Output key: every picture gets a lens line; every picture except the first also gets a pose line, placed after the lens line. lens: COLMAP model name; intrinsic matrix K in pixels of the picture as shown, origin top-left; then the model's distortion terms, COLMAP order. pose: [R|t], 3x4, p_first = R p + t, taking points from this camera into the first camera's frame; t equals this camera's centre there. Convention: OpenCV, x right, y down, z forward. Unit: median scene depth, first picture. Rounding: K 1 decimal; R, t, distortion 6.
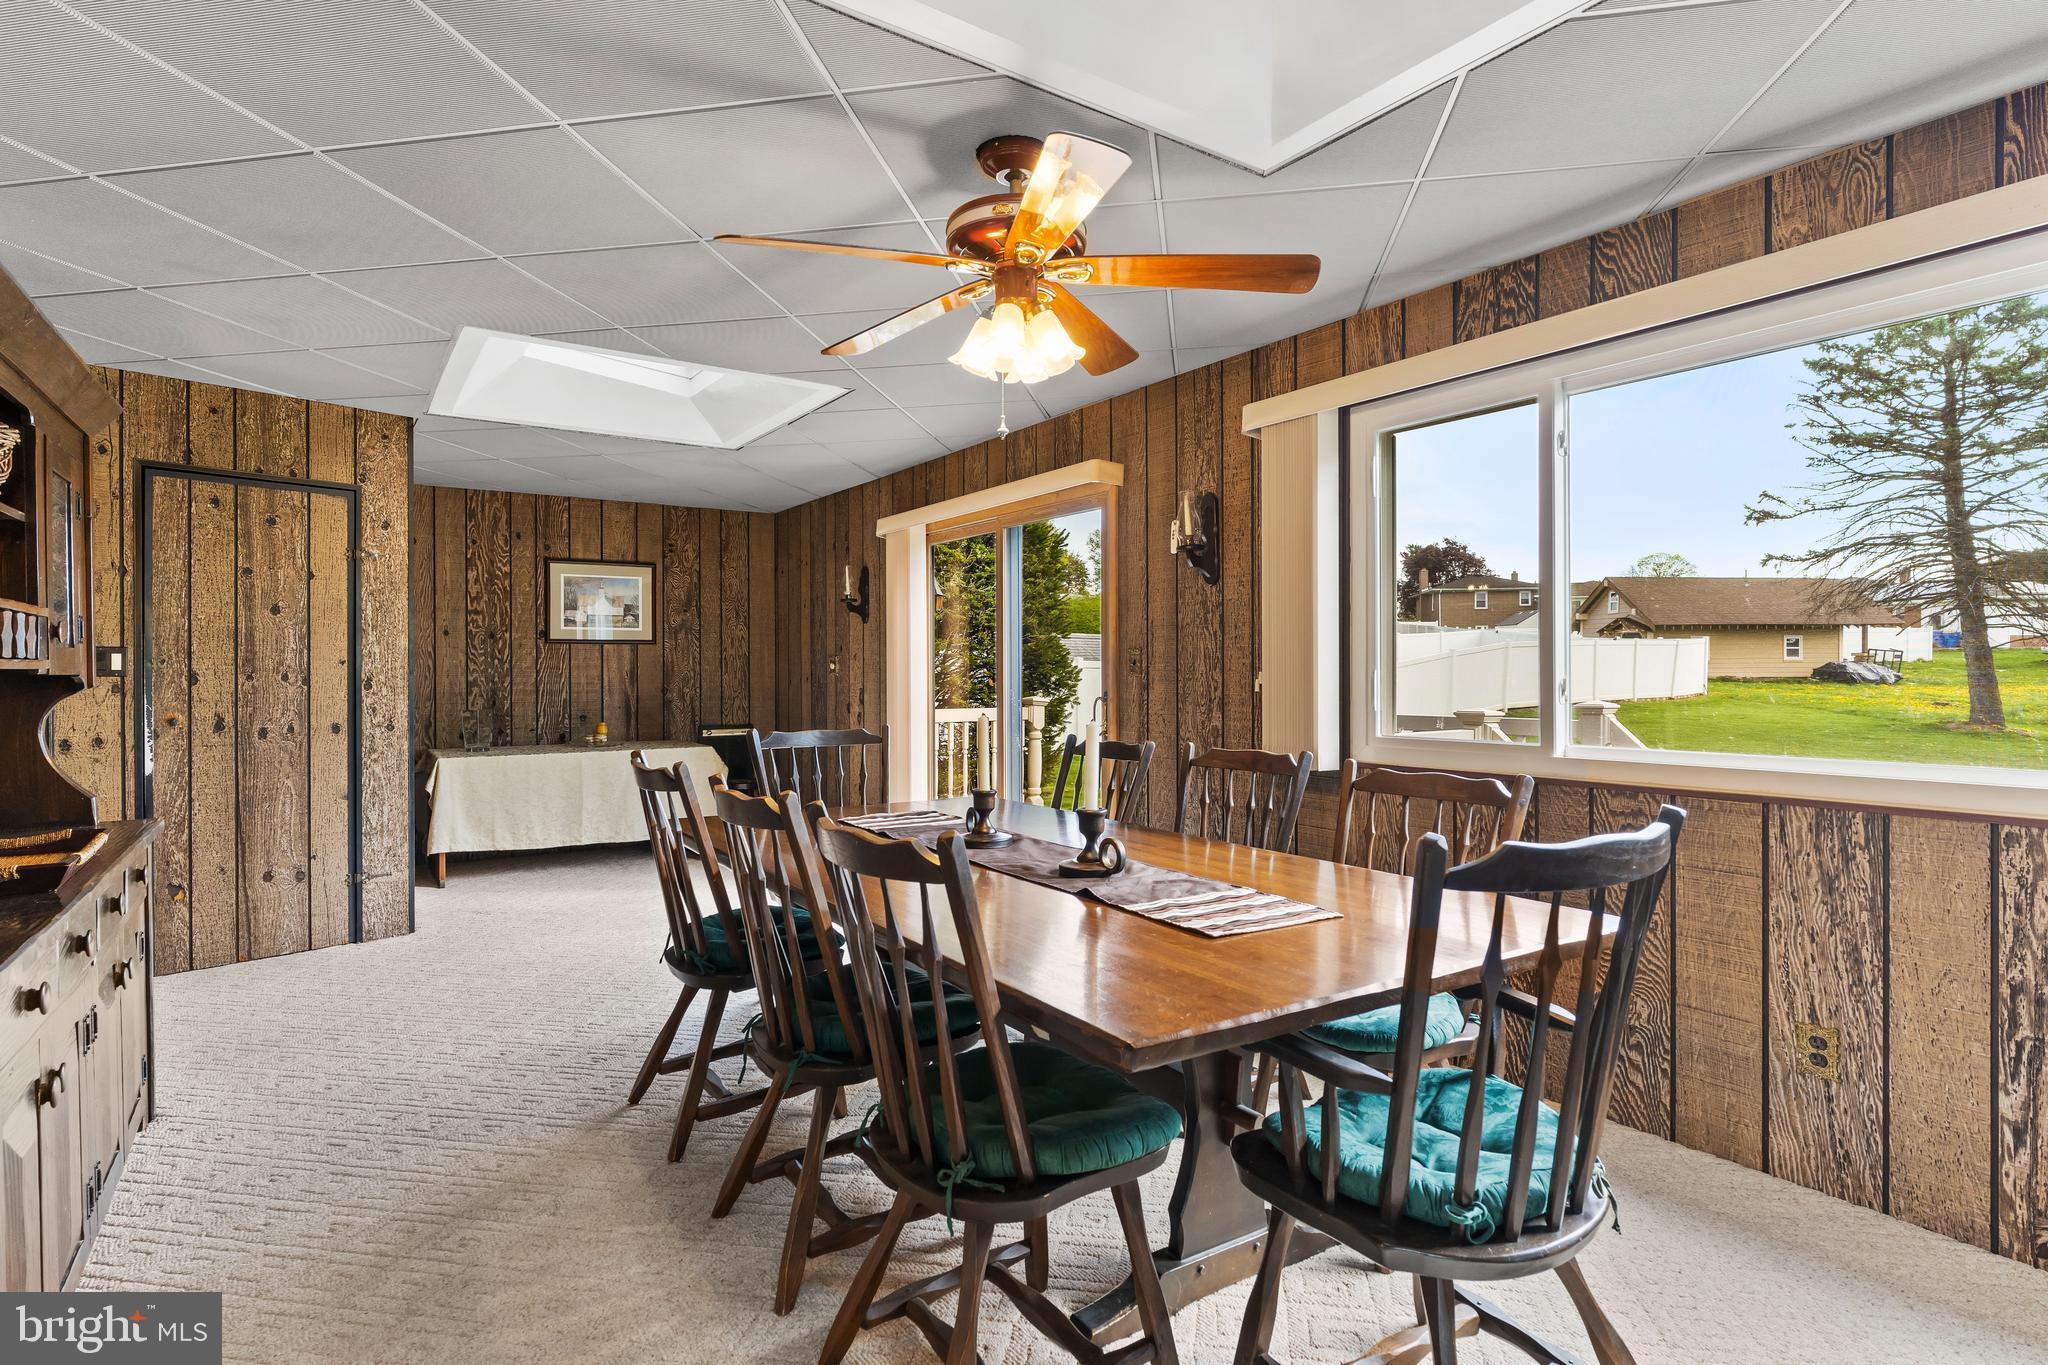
lens RADIAL K [[1047.2, 0, 1031.4], [0, 1047.2, 671.9], [0, 0, 1]] dist [-0.007188, 0.002606]
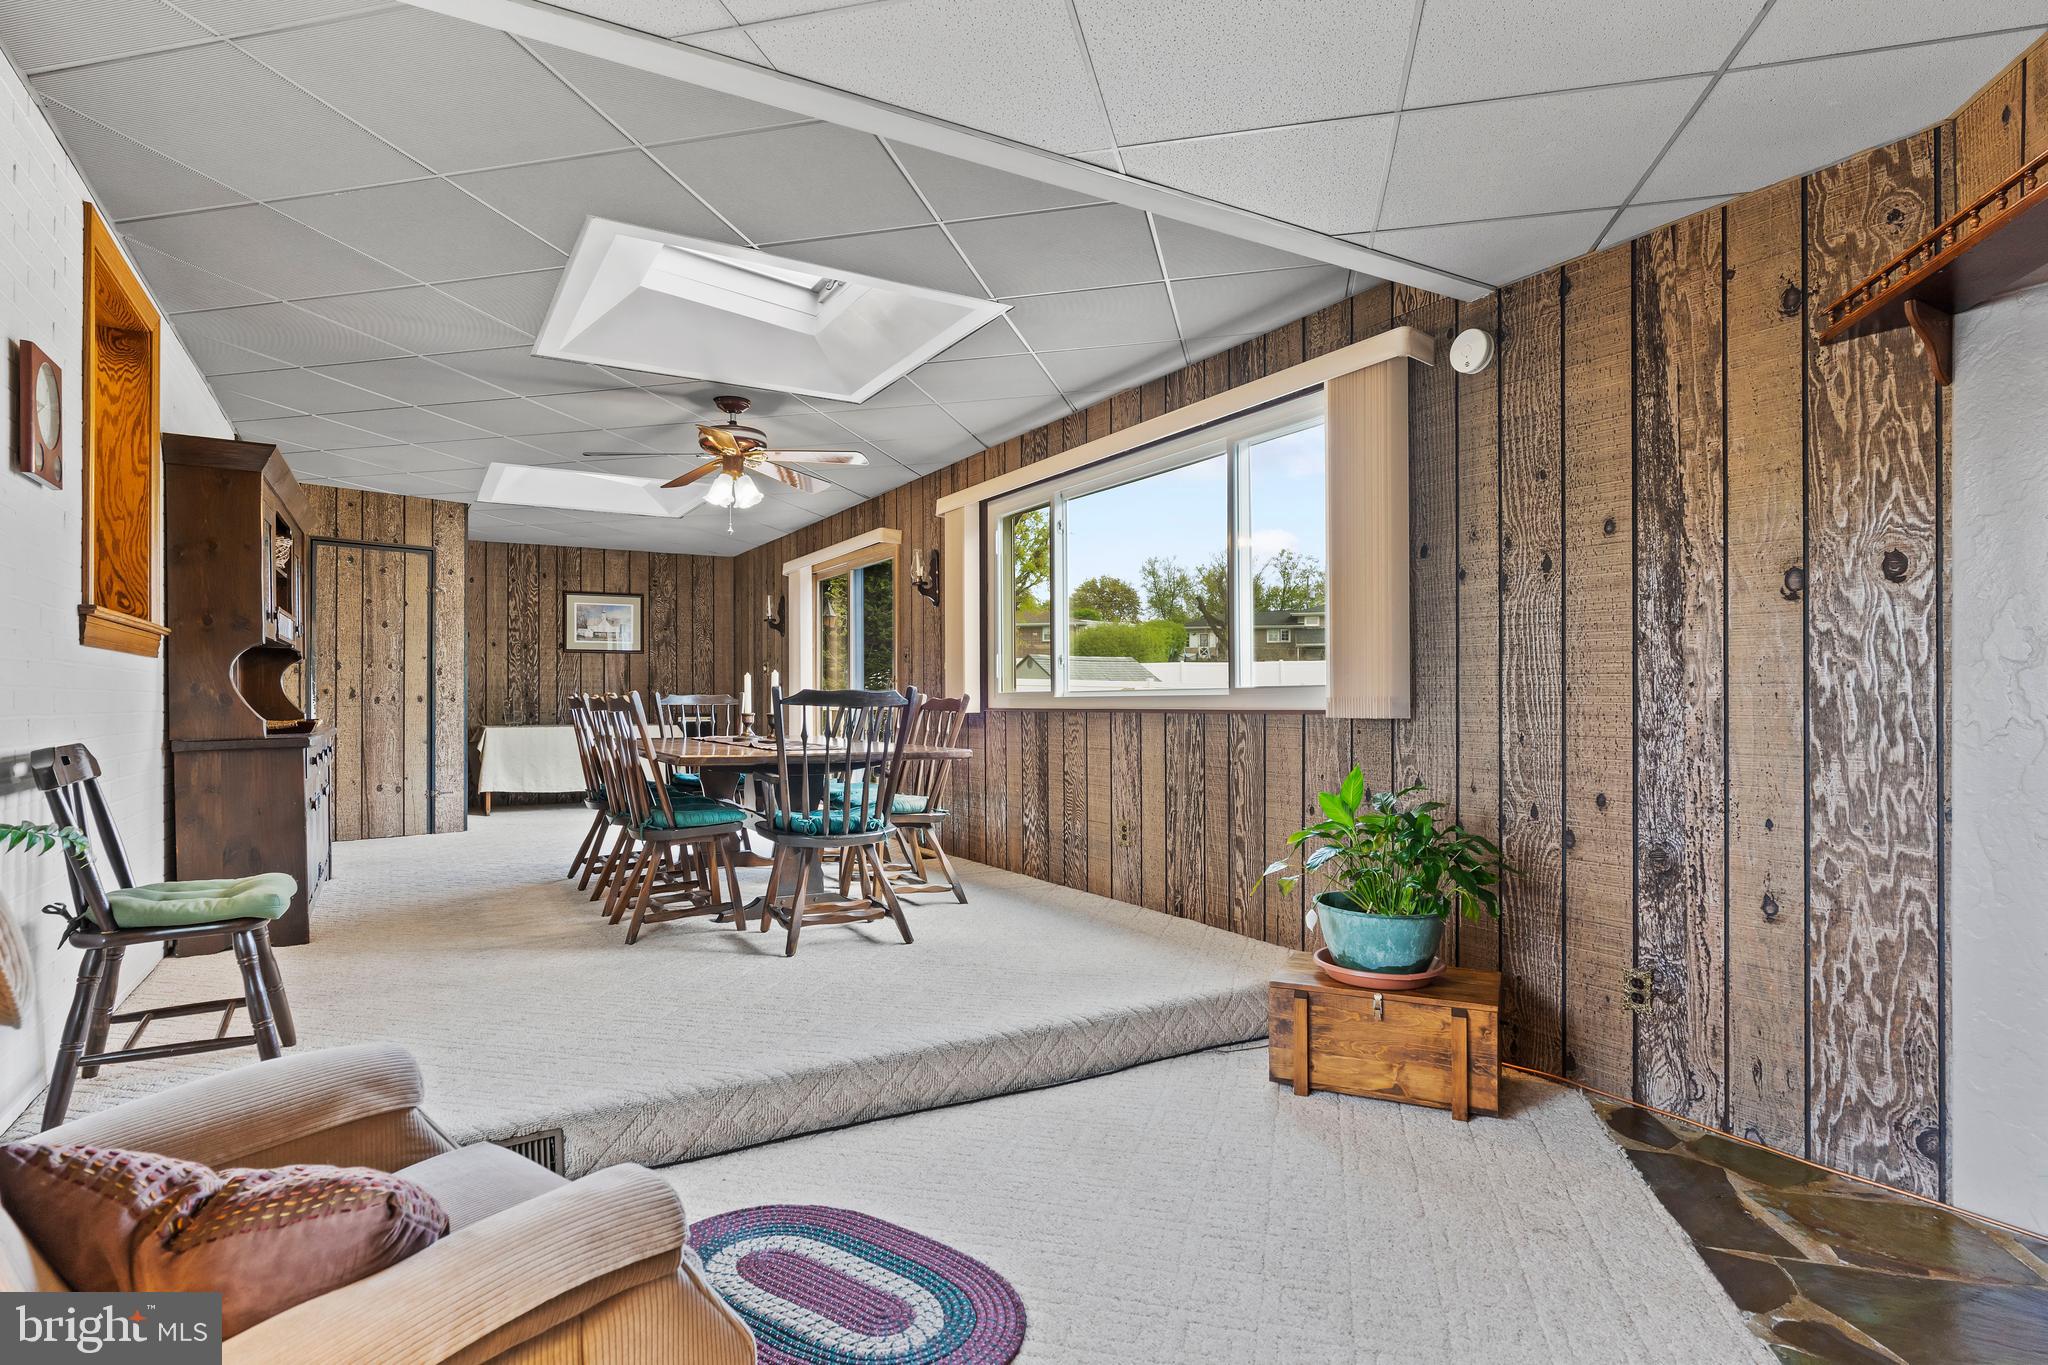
lens RADIAL K [[1047.2, 0, 1013.0], [0, 1047.2, 690.5], [0, 0, 1]] dist [-0.007188, 0.002606]
pose [[0.997679, -0.000091, -0.068098, 0.336360], [-0.000554, 0.999955, -0.009455, 0.053466], [0.068095, 0.009470, 0.997634, -0.515264]]
